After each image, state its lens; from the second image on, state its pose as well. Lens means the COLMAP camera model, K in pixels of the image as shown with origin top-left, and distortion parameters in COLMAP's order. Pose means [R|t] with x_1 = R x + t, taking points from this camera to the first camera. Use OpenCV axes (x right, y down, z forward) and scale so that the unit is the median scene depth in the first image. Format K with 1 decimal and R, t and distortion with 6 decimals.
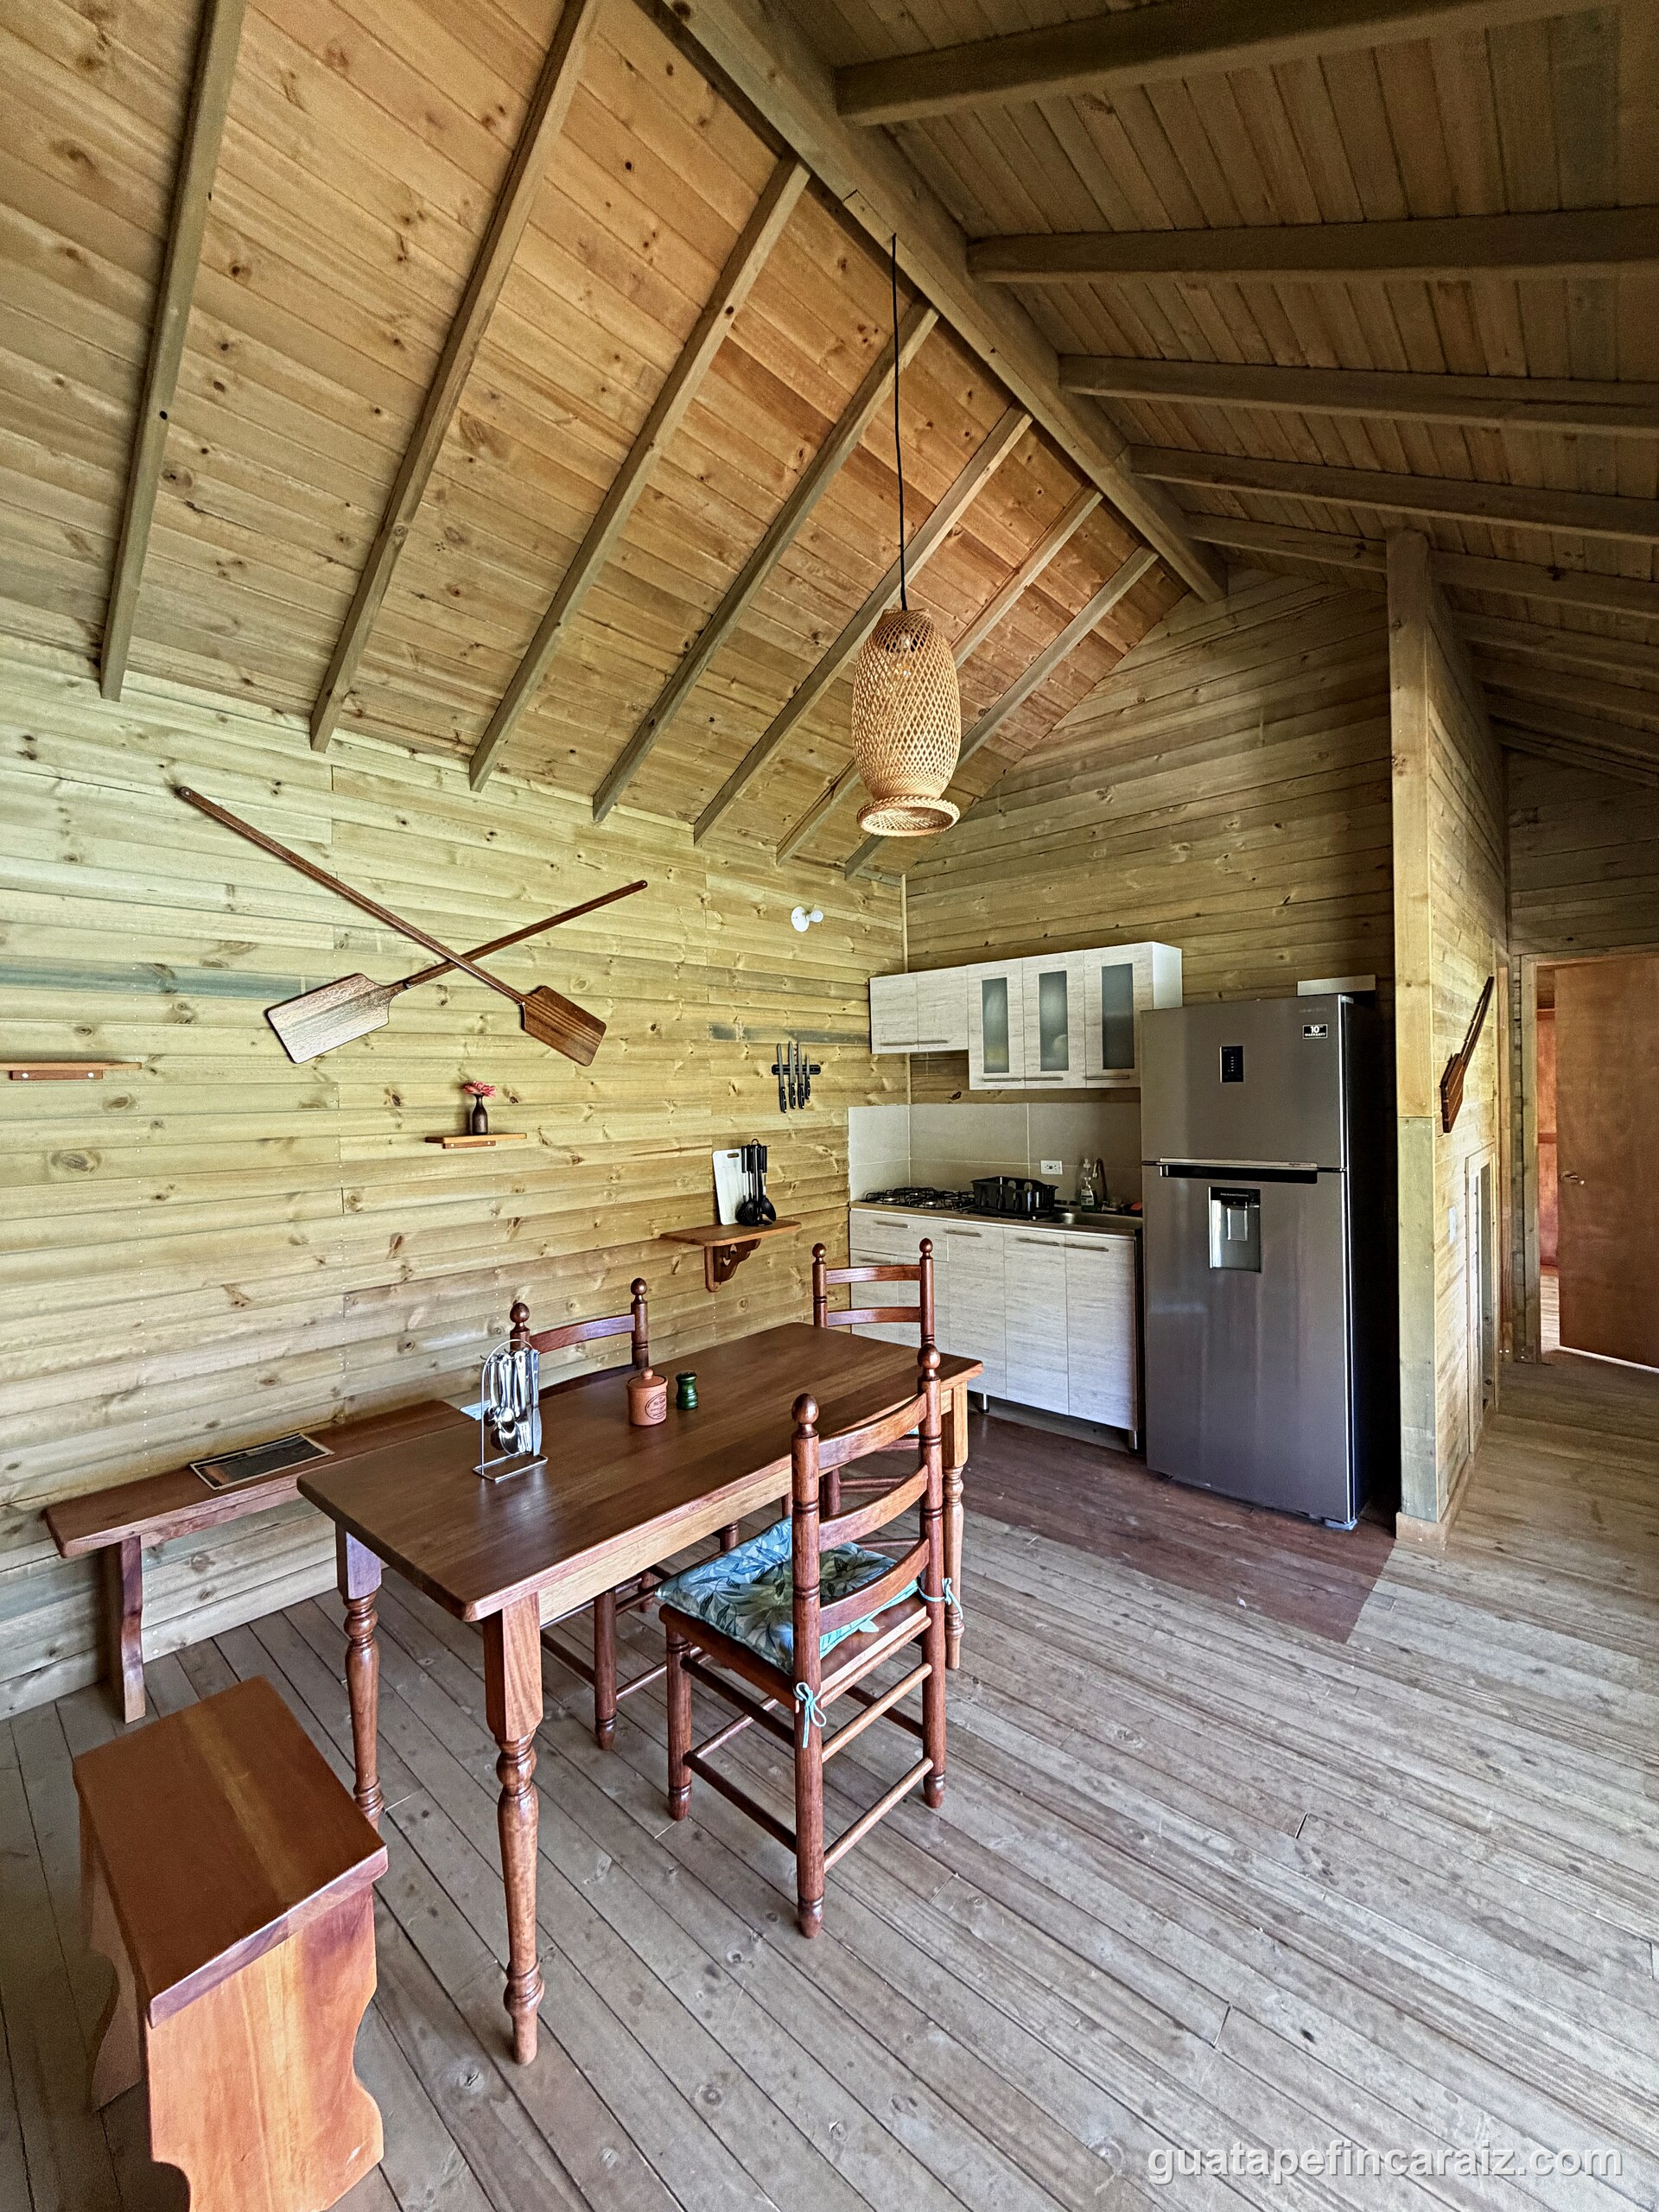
lens RADIAL K [[887.3, 0, 824.7], [0, 887.3, 1099.0], [0, 0, 1]] dist [-0.000312, 0.000042]
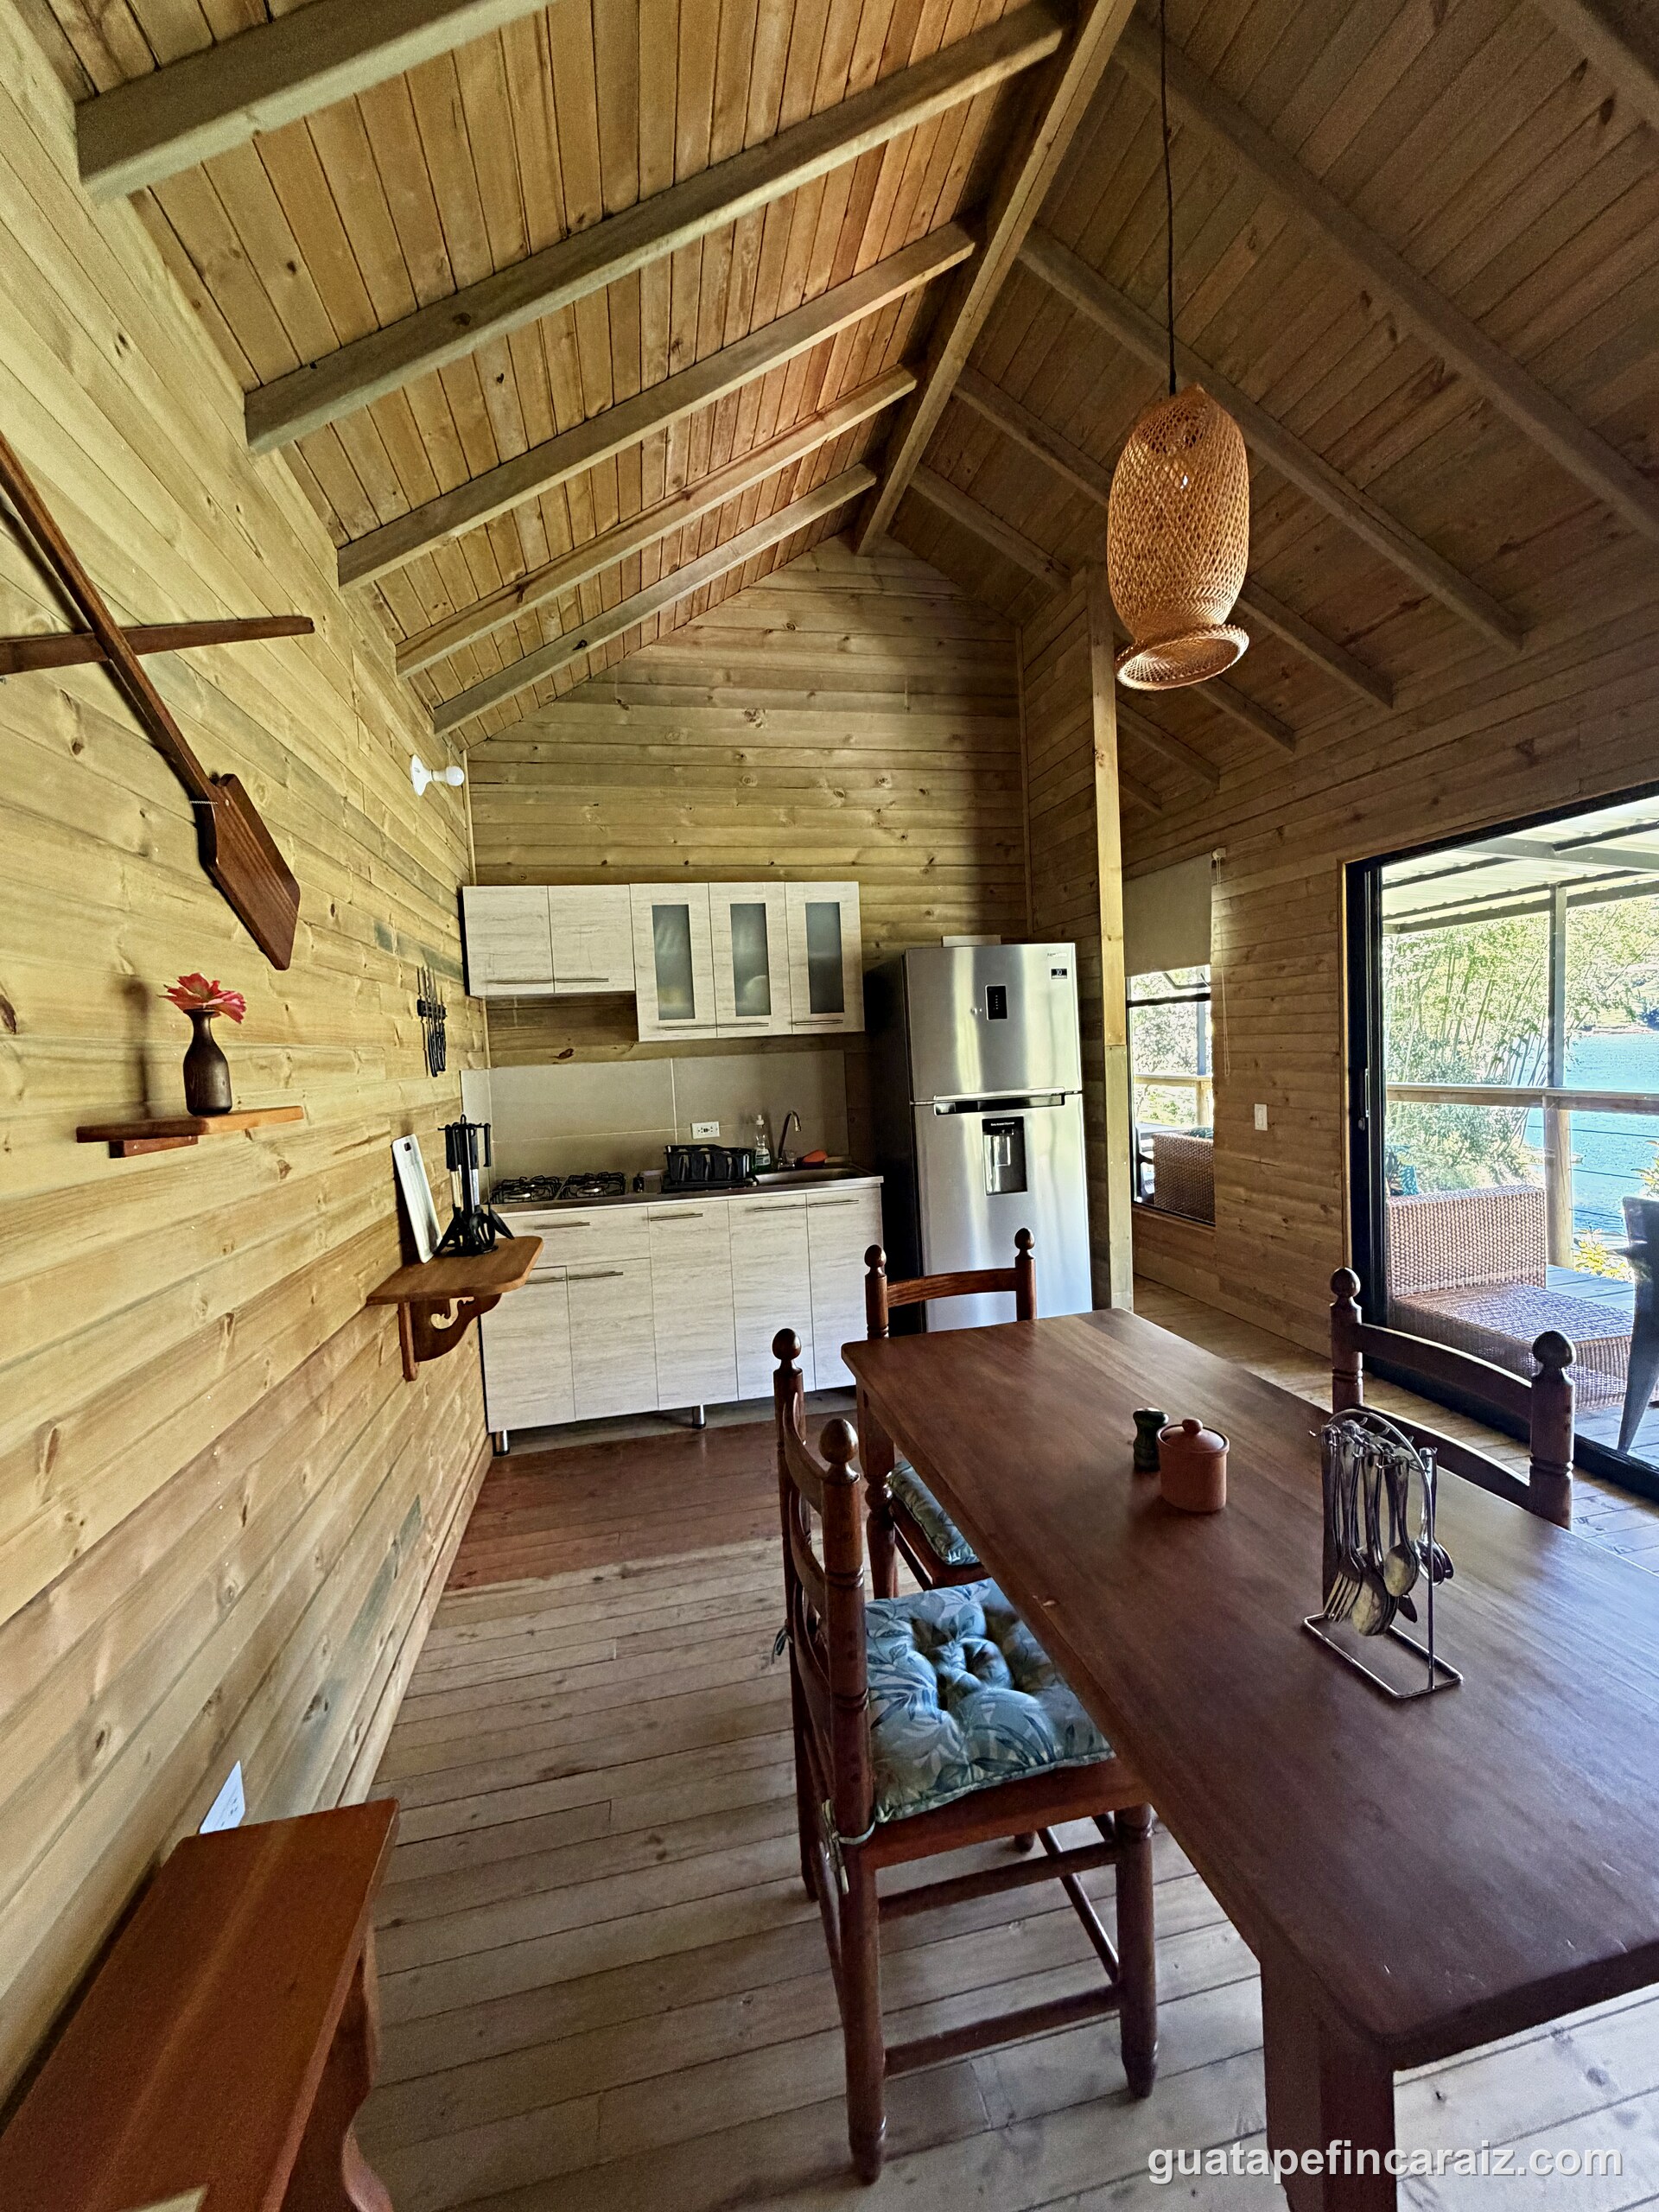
lens RADIAL K [[887.3, 0, 826.9], [0, 887.3, 1099.2], [0, 0, 1]] dist [-0.000312, 0.000042]
pose [[0.590816, -0.053564, 0.805026, -0.412010], [0.045062, 0.998427, 0.033361, 0.024607], [-0.805547, 0.016566, 0.592301, 0.416345]]
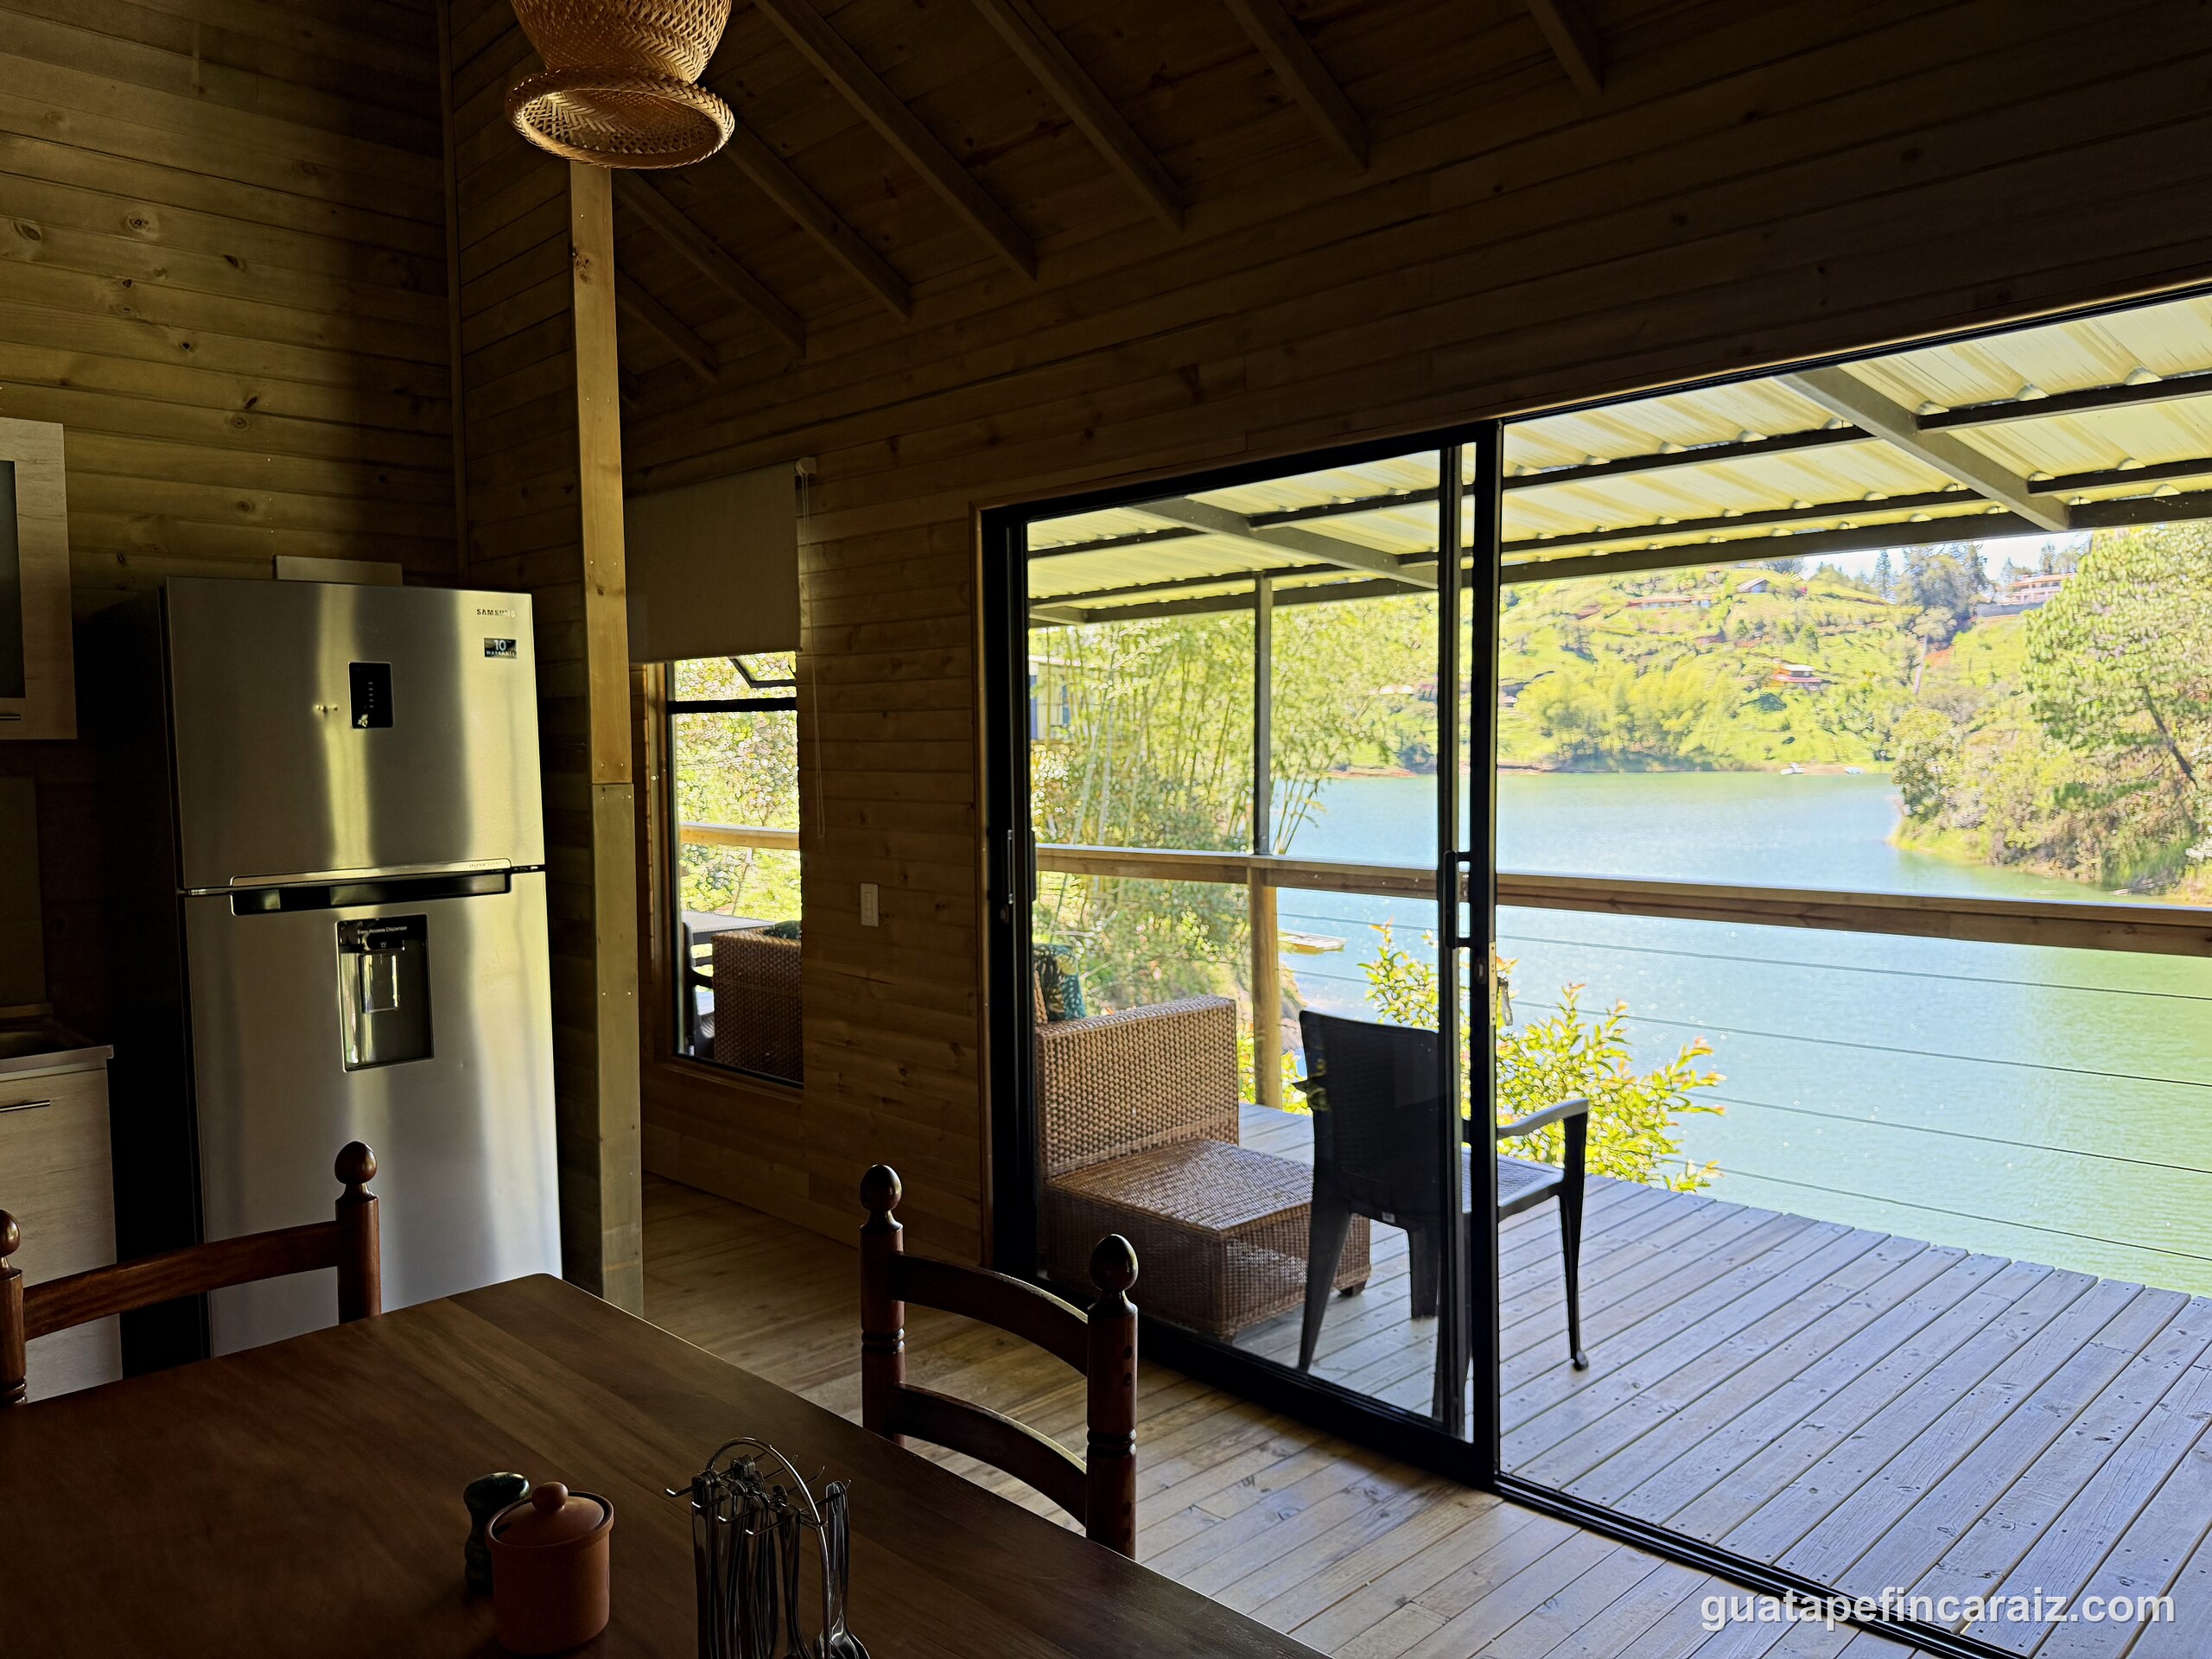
lens RADIAL K [[1570.2, 0, 1119.4], [0, 1570.2, 845.2], [0, 0, 1]] dist [0.060534, -0.084393]
pose [[0.071400, -0.042407, 0.996546, -0.387404], [0.022227, 0.998915, 0.040915, 0.018091], [-0.997200, 0.019229, 0.072265, 0.363448]]
